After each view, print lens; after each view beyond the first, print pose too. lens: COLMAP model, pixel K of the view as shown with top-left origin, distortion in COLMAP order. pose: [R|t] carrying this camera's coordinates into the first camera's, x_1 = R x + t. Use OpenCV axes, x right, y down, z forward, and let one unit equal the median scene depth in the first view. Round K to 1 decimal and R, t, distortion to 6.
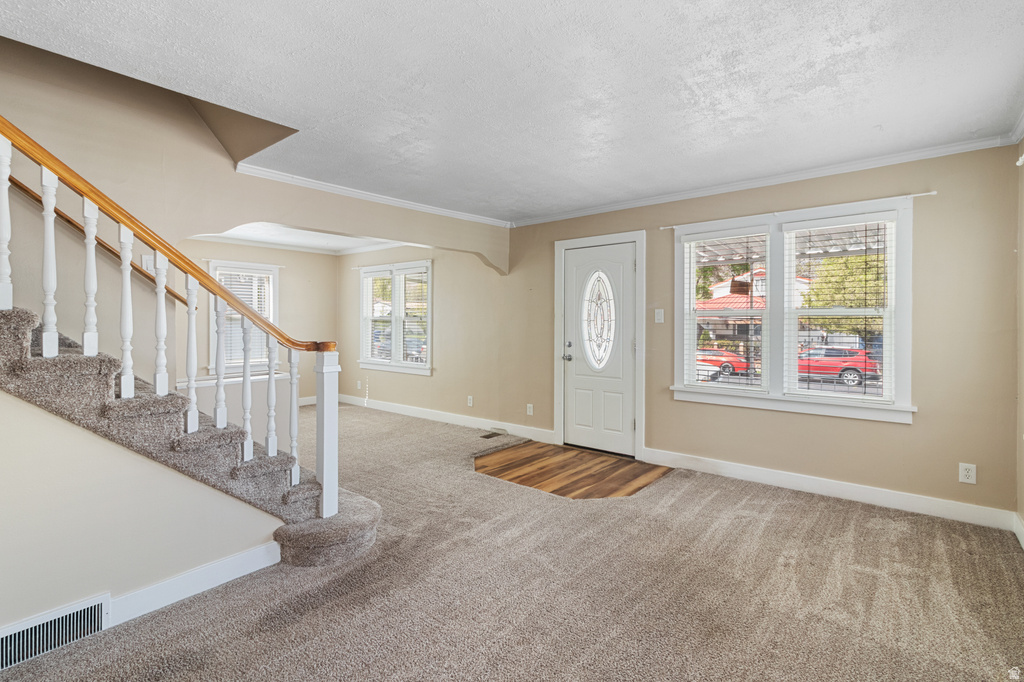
lens RADIAL K [[471.6, 0, 514.5], [0, 471.6, 333.5], [0, 0, 1]] dist [-0.001395, -0.001015]
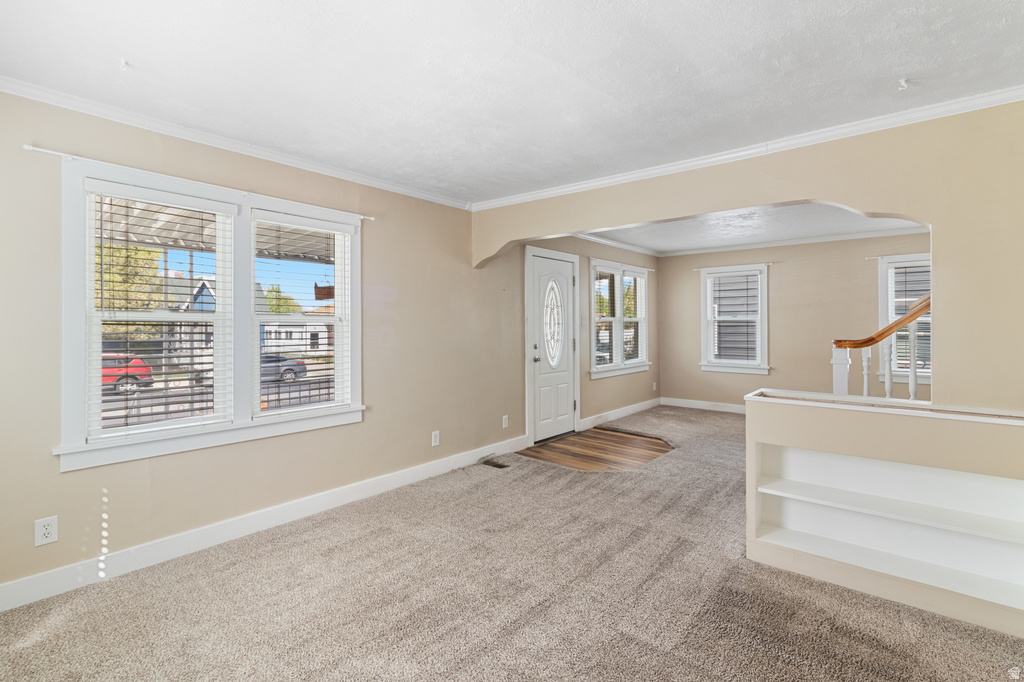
lens RADIAL K [[471.6, 0, 513.9], [0, 471.6, 331.0], [0, 0, 1]] dist [-0.001395, -0.001015]
pose [[0.036113, -0.012452, 0.999270, -0.920104], [0.027302, 0.999561, 0.011469, -0.024096], [-0.998975, 0.026868, 0.036438, 0.998523]]
